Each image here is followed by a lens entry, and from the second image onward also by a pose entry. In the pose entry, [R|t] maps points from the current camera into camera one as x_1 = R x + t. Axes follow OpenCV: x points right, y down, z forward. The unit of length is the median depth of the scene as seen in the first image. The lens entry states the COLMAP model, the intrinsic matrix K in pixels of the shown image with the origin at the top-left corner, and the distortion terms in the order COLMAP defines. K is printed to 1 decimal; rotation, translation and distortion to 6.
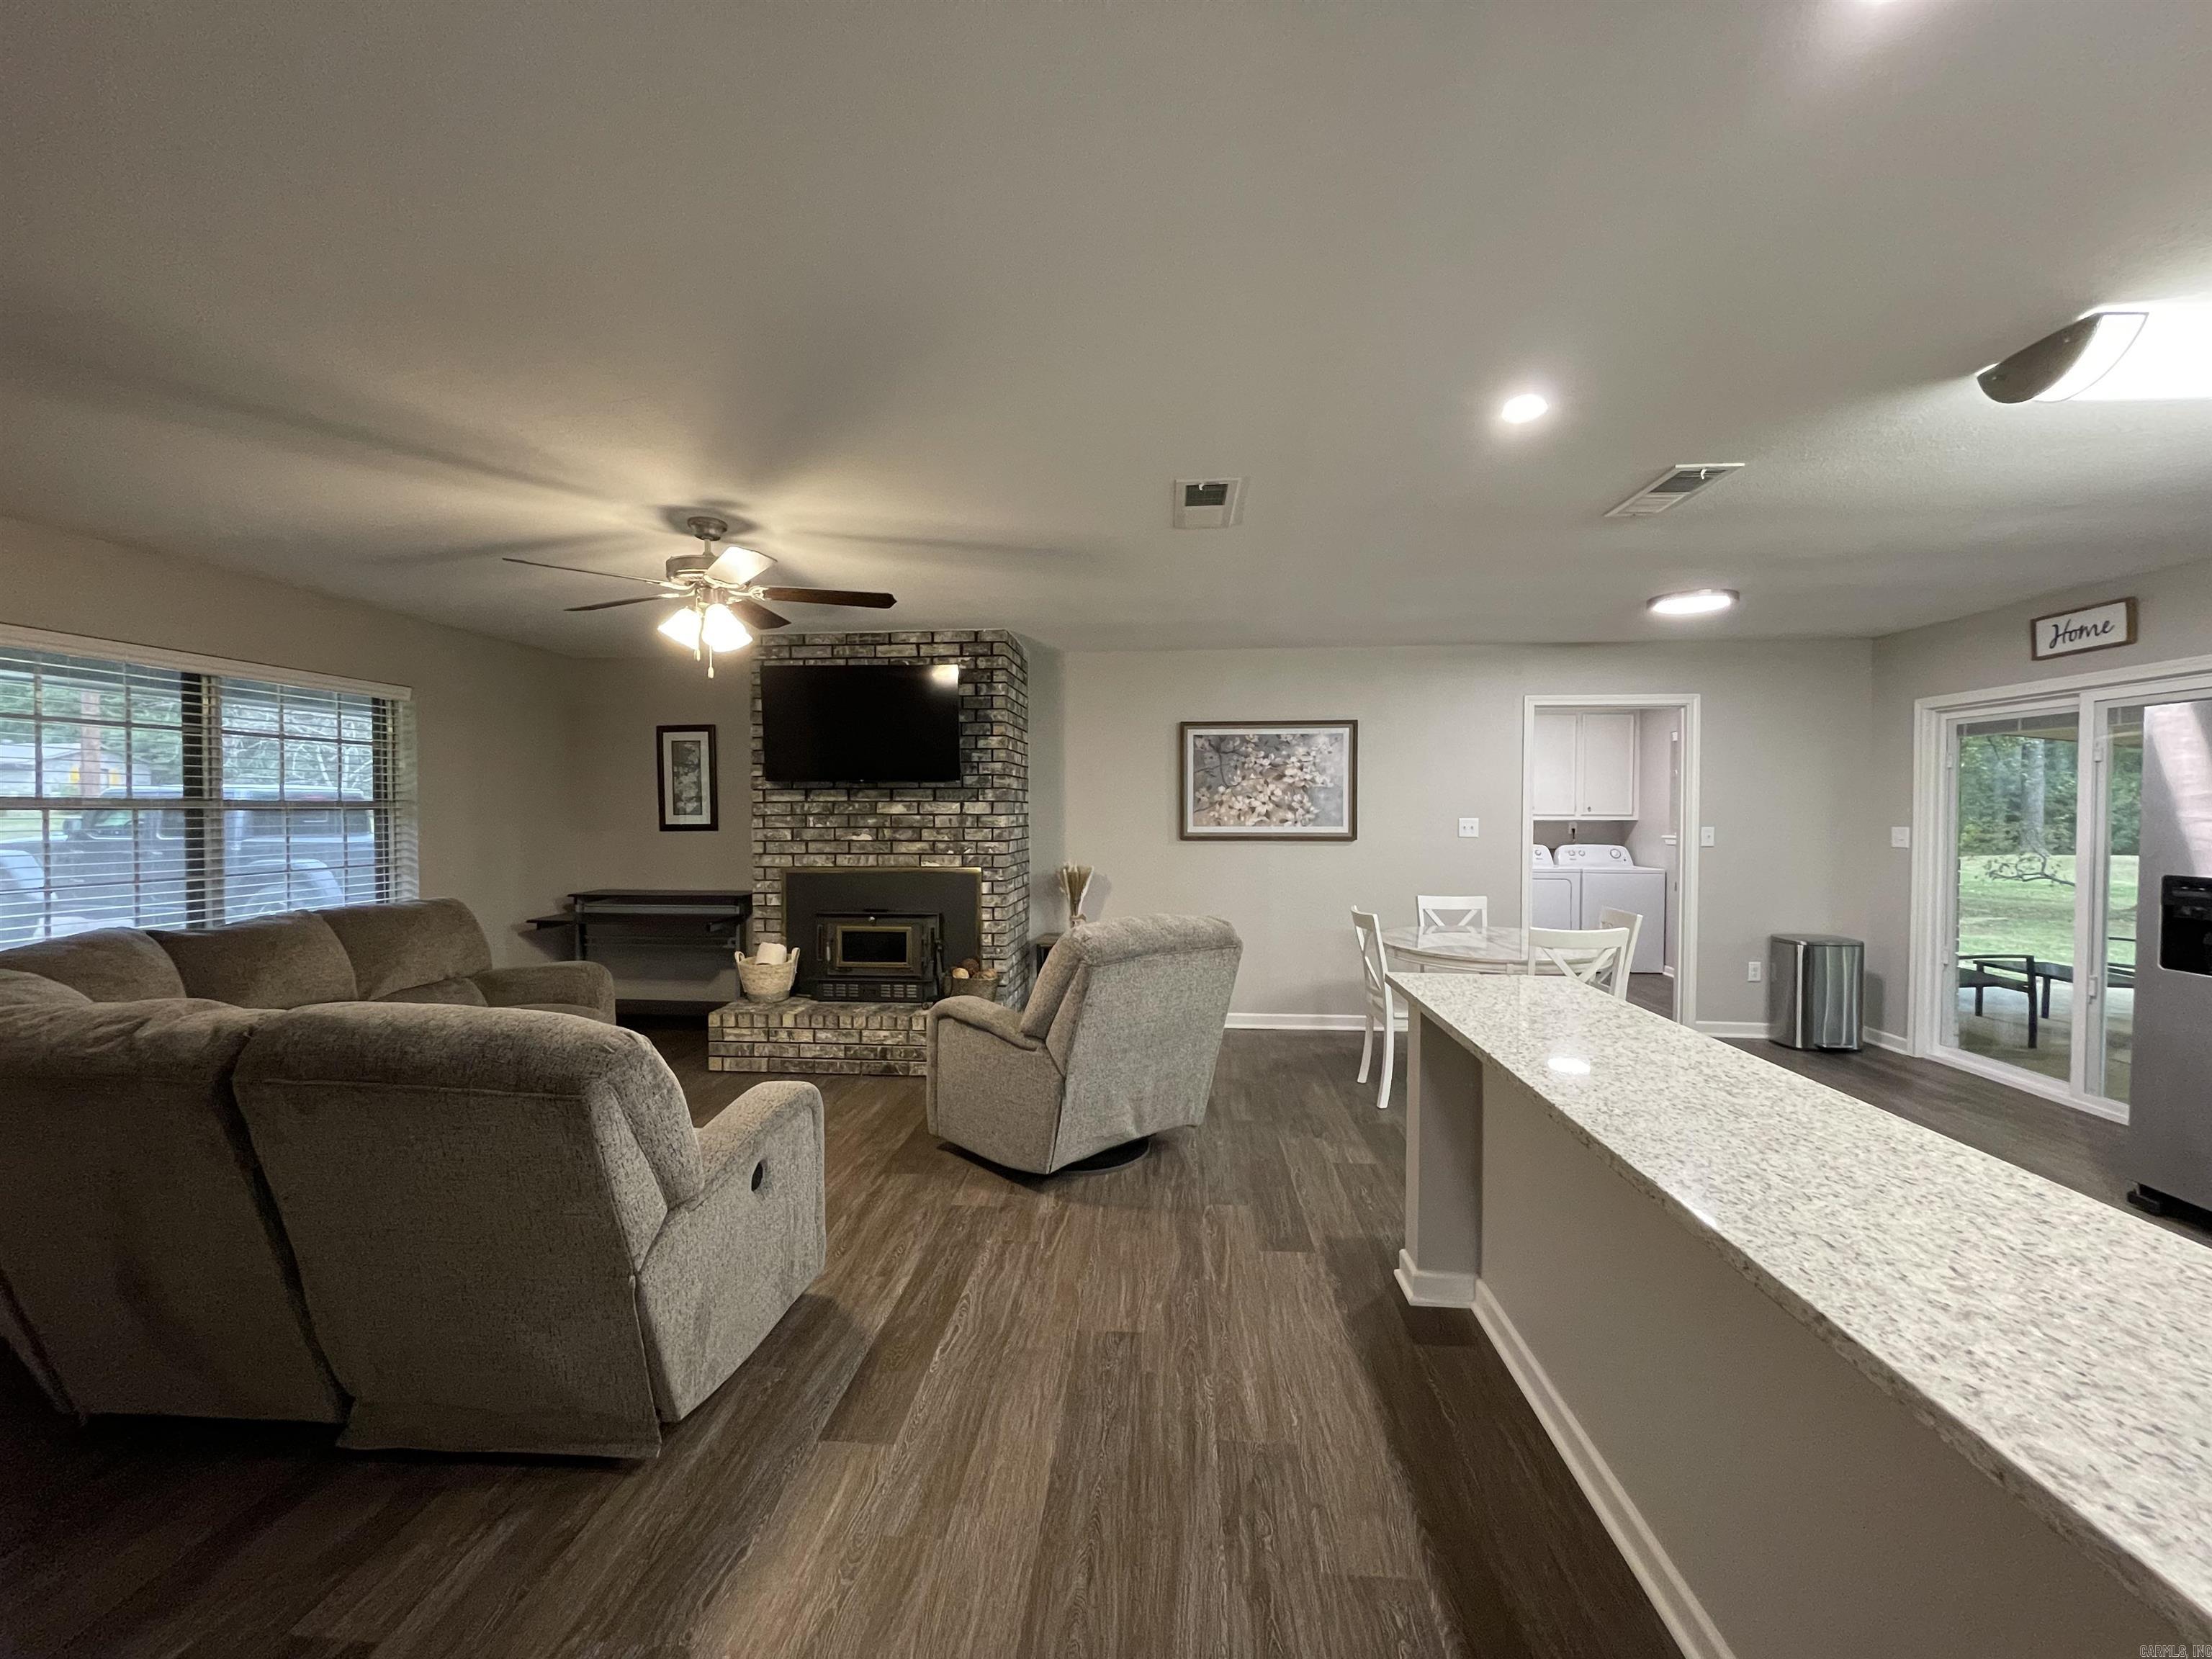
lens RADIAL K [[894.2, 0, 1101.0], [0, 894.2, 821.9], [0, 0, 1]] dist [-0.000403, -0.000271]
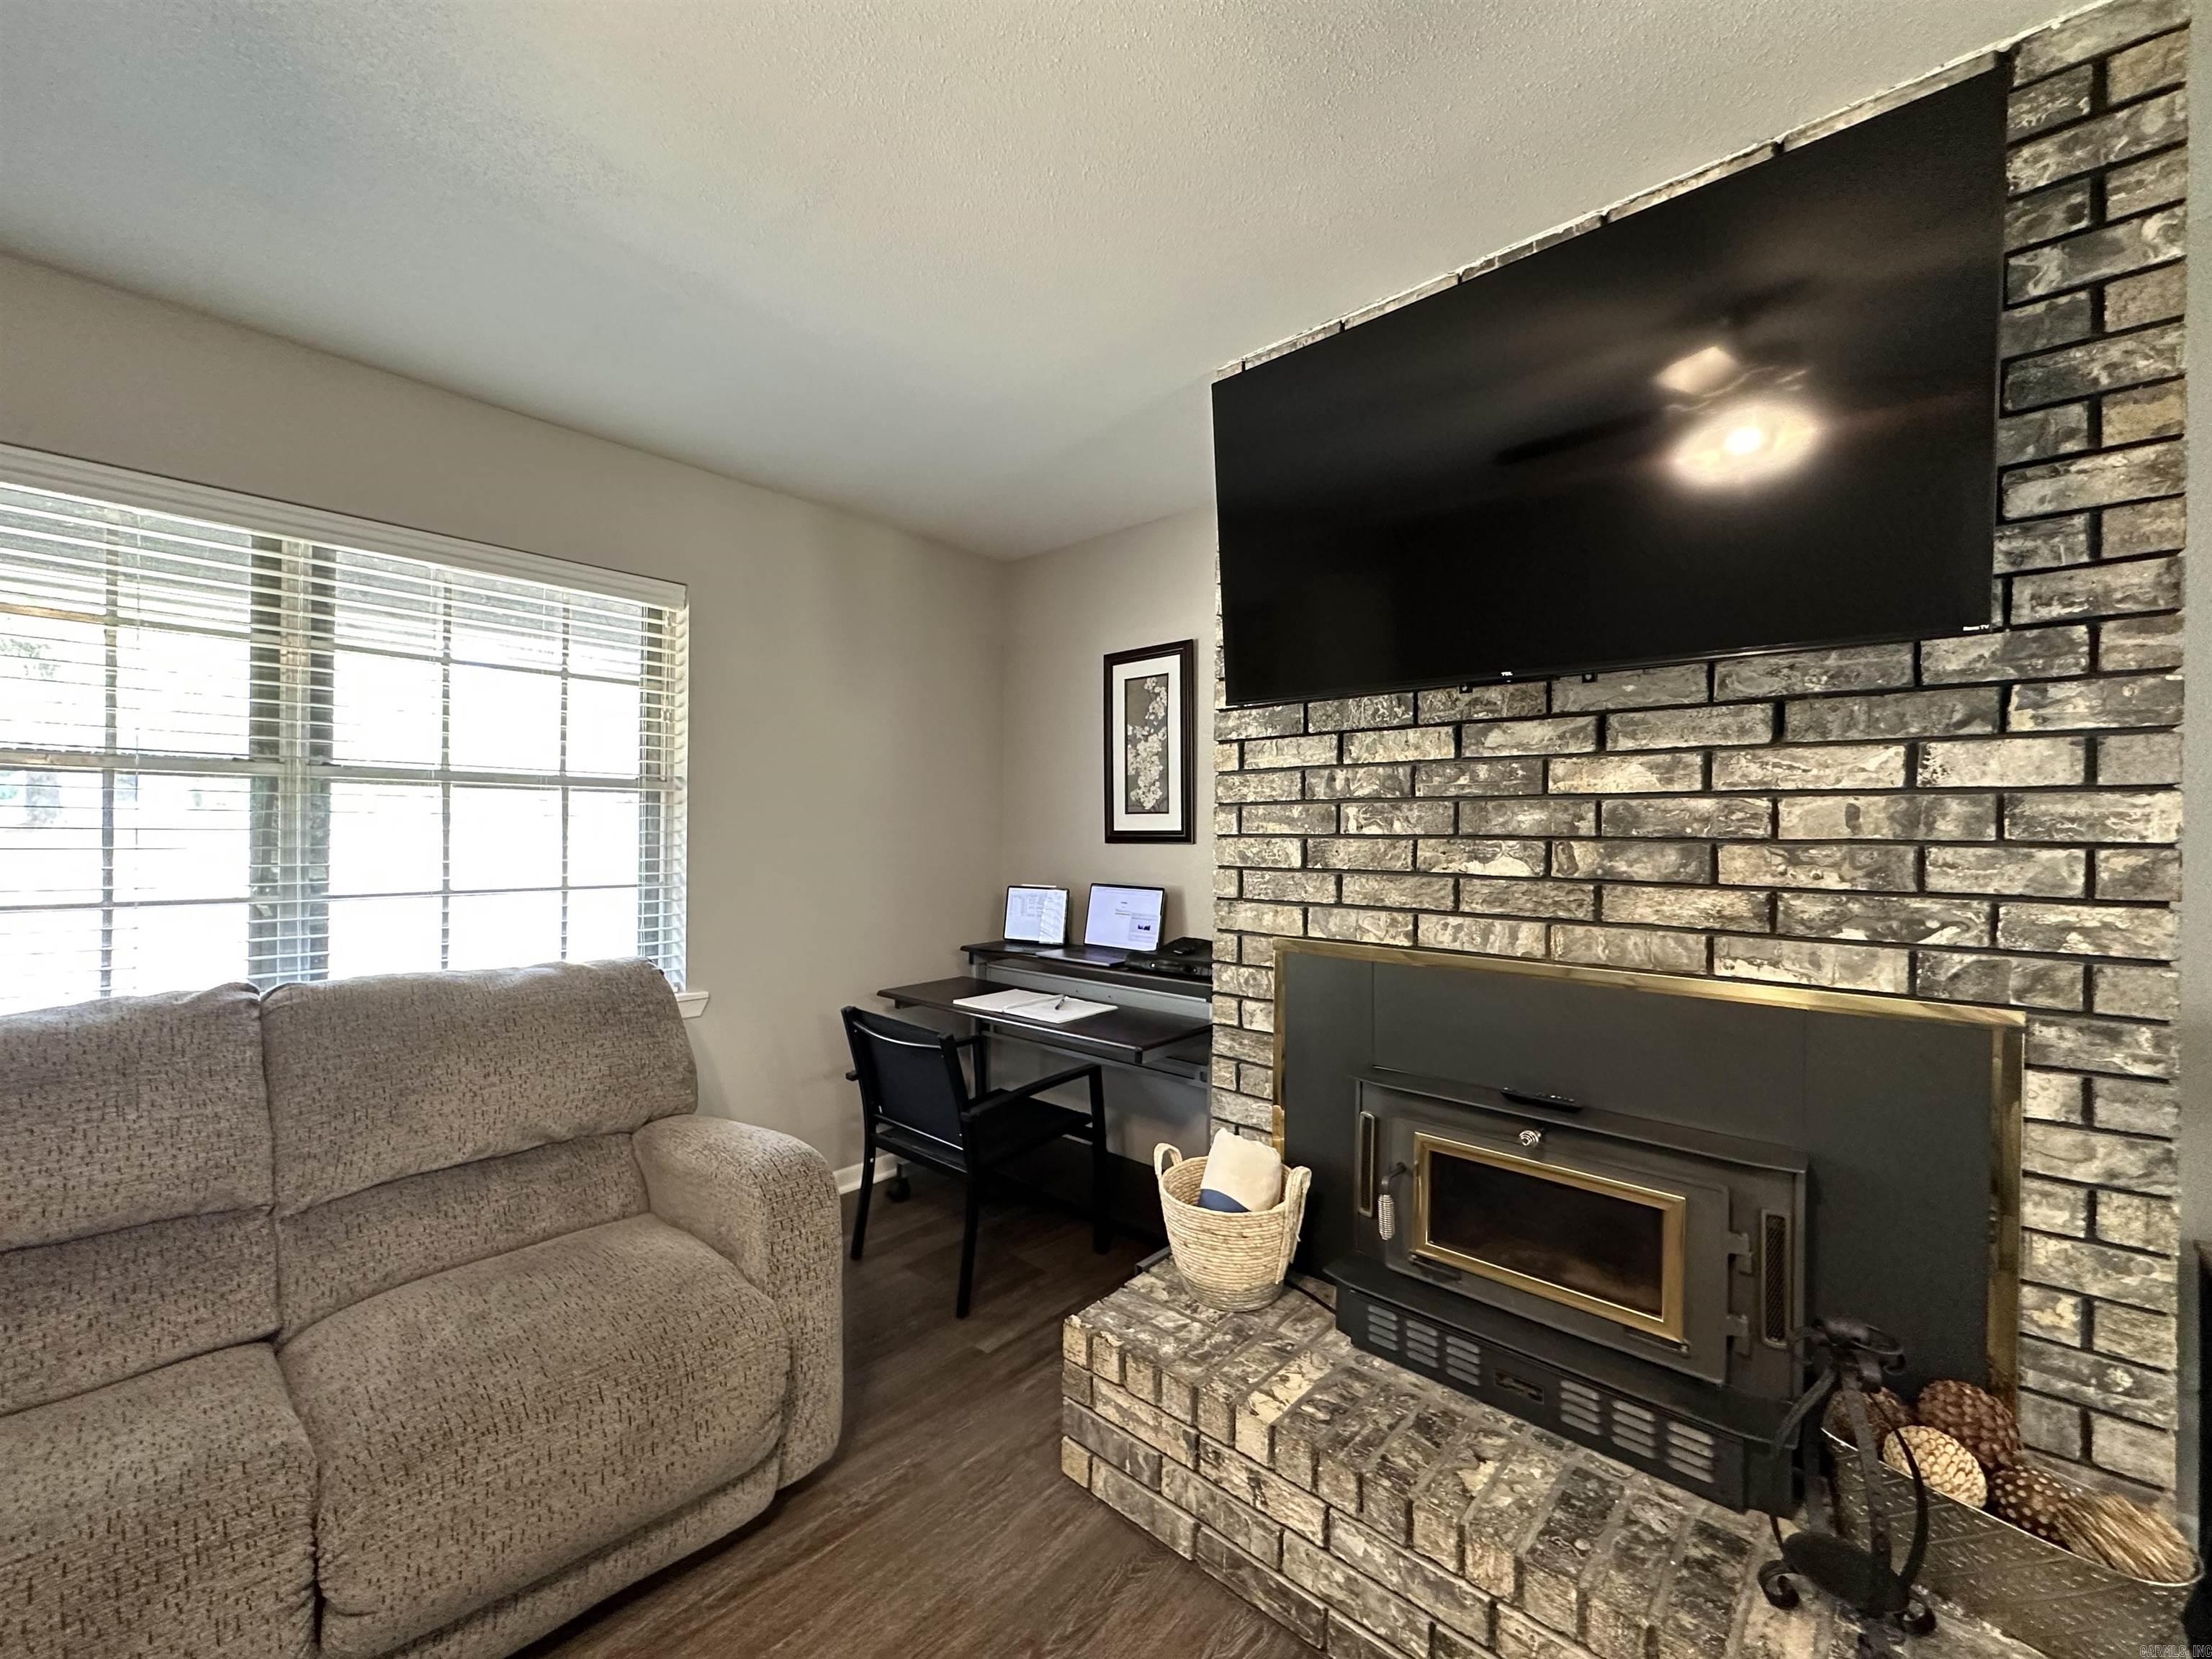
lens RADIAL K [[885.7, 0, 1106.0], [0, 885.7, 829.5], [0, 0, 1]] dist [-0.000669, -0.000242]
pose [[0.797177, 0.008899, -0.603680, -0.187461], [-0.022280, 0.999644, -0.014685, 0.011624], [0.603334, 0.025156, 0.797092, 0.658059]]
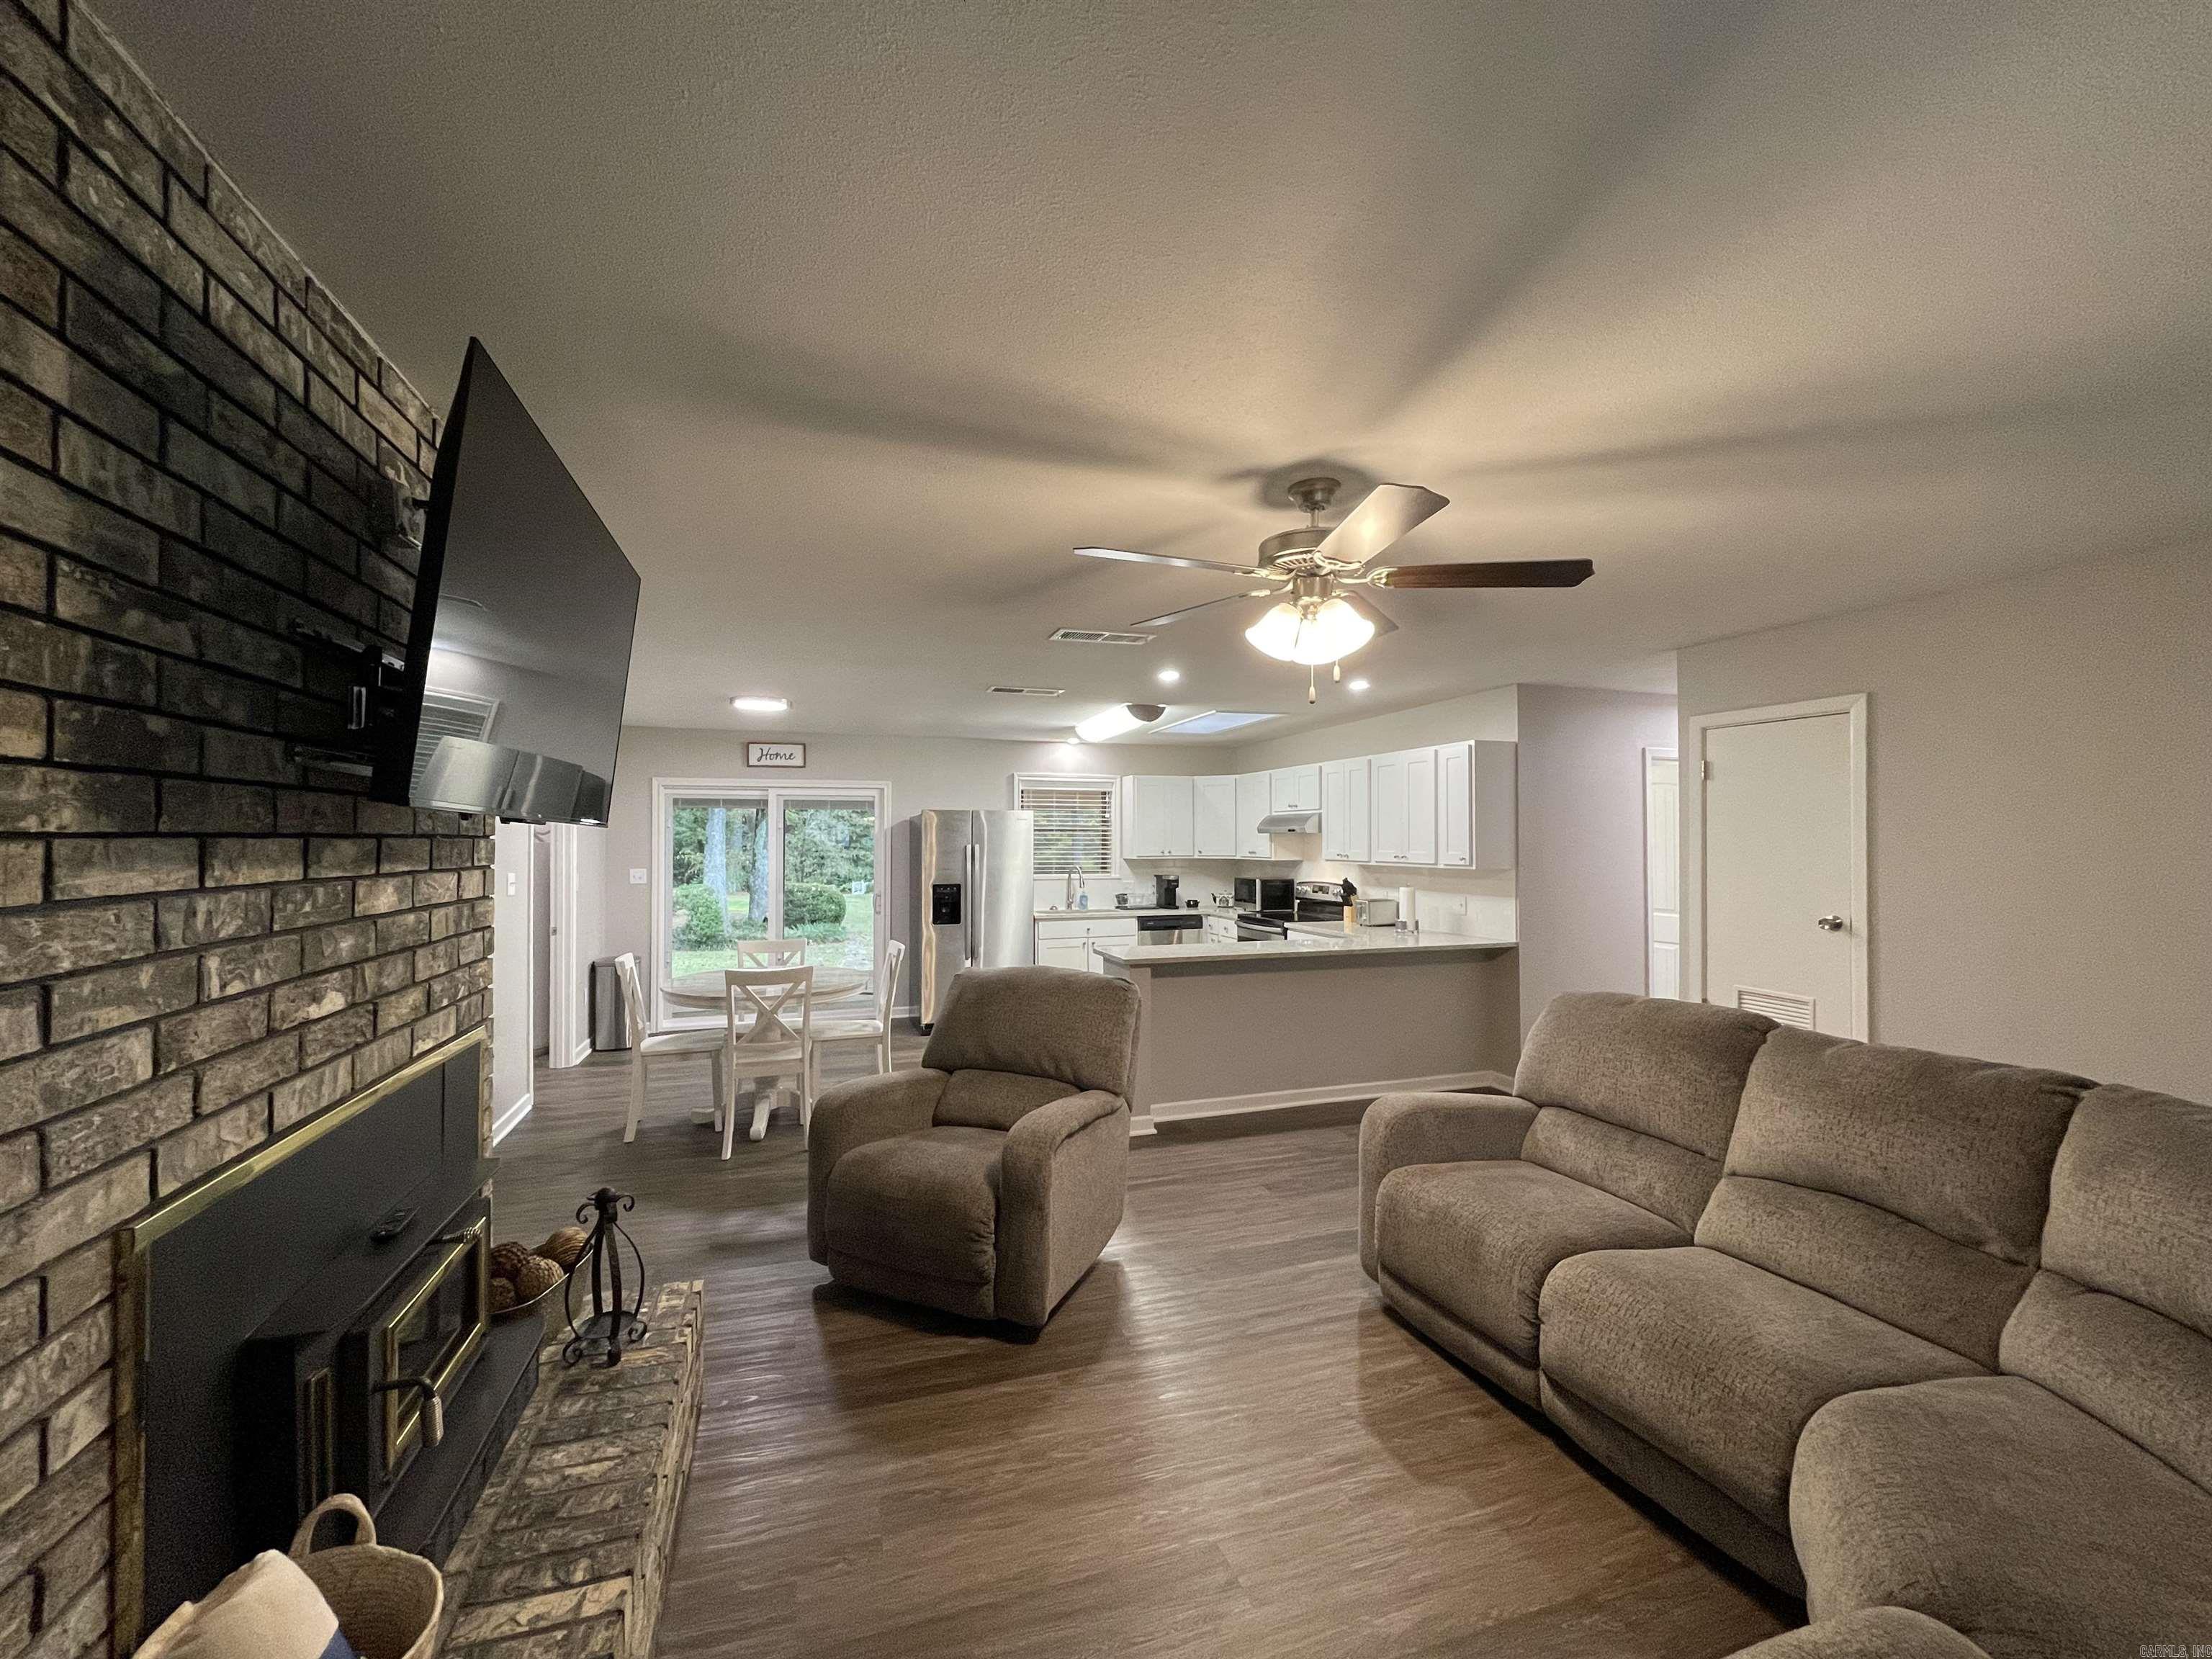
lens RADIAL K [[893.2, 0, 1094.9], [0, 893.2, 829.9], [0, 0, 1]] dist [-0.003682, 0.000770]
pose [[-0.386889, 0.013573, 0.922026, -0.636220], [0.018592, 0.999803, -0.006916, -0.032893], [-0.921939, 0.014467, -0.387065, 0.892969]]
